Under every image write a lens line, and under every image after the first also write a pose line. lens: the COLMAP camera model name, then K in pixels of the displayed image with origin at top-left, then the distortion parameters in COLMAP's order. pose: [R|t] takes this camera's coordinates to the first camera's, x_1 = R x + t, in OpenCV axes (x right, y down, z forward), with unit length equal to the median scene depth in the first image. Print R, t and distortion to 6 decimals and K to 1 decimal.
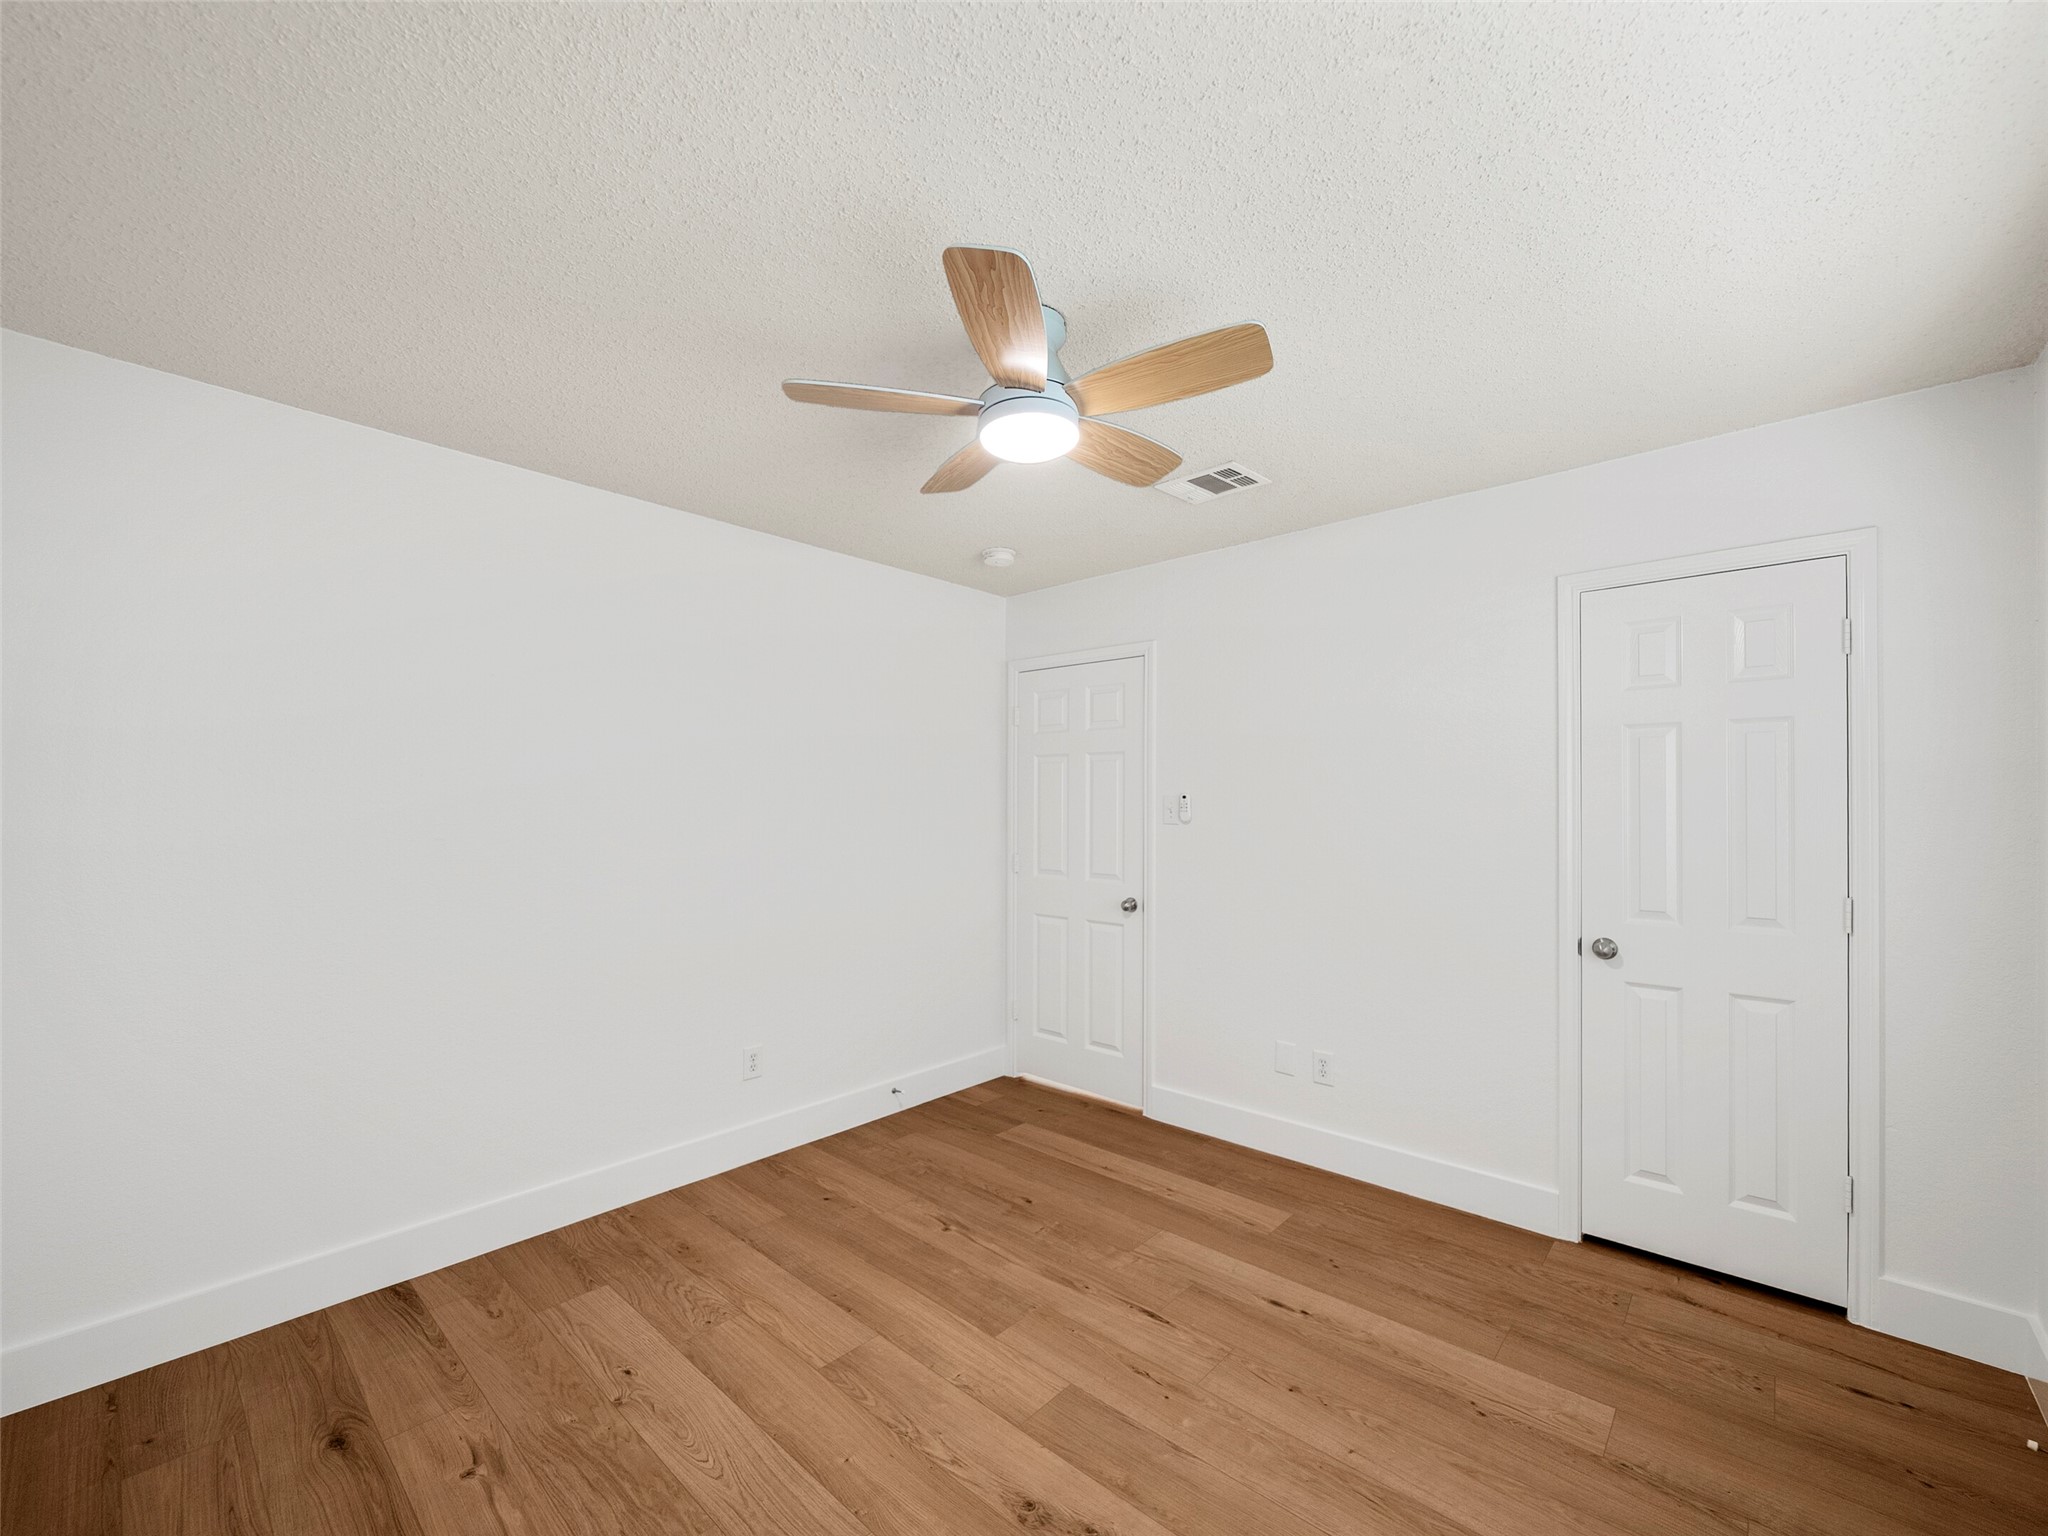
lens RADIAL K [[830.6, 0, 1031.4], [0, 830.6, 786.6], [0, 0, 1]] dist [-0.001339, -0.001344]
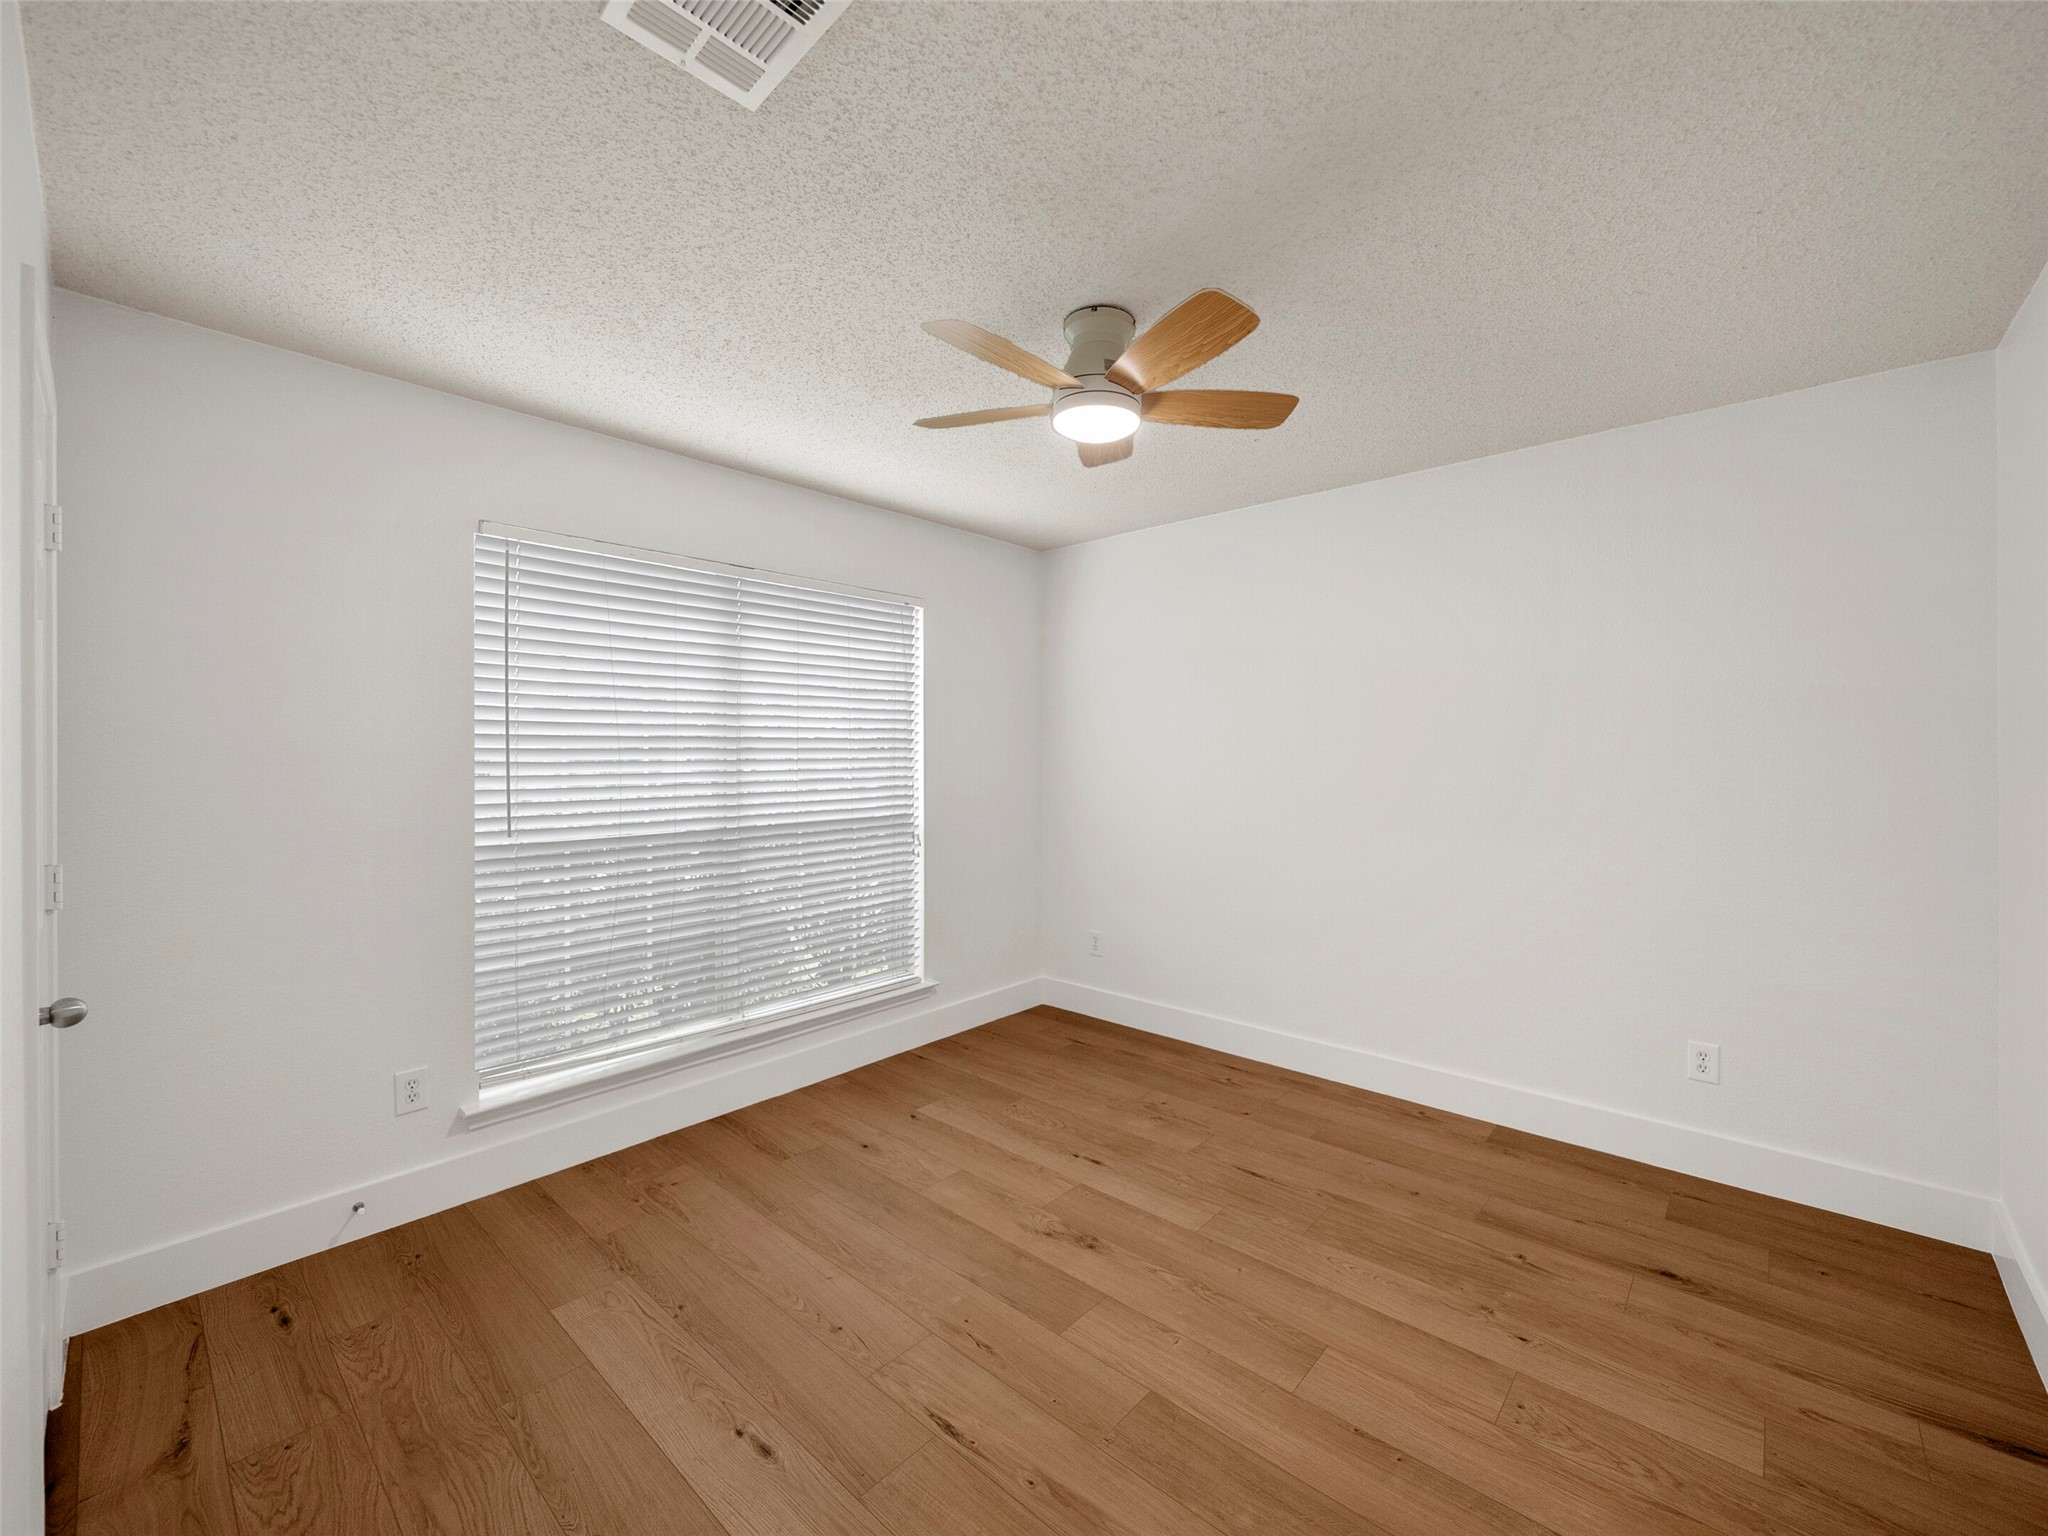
lens RADIAL K [[830.6, 0, 1019.5], [0, 830.6, 758.7], [0, 0, 1]] dist [-0.001339, -0.001344]
pose [[-0.999848, 0.000171, 0.017444, 0.073116], [0.000057, 0.999979, -0.006539, 0.041665], [-0.017445, -0.006537, -0.999826, 1.882142]]
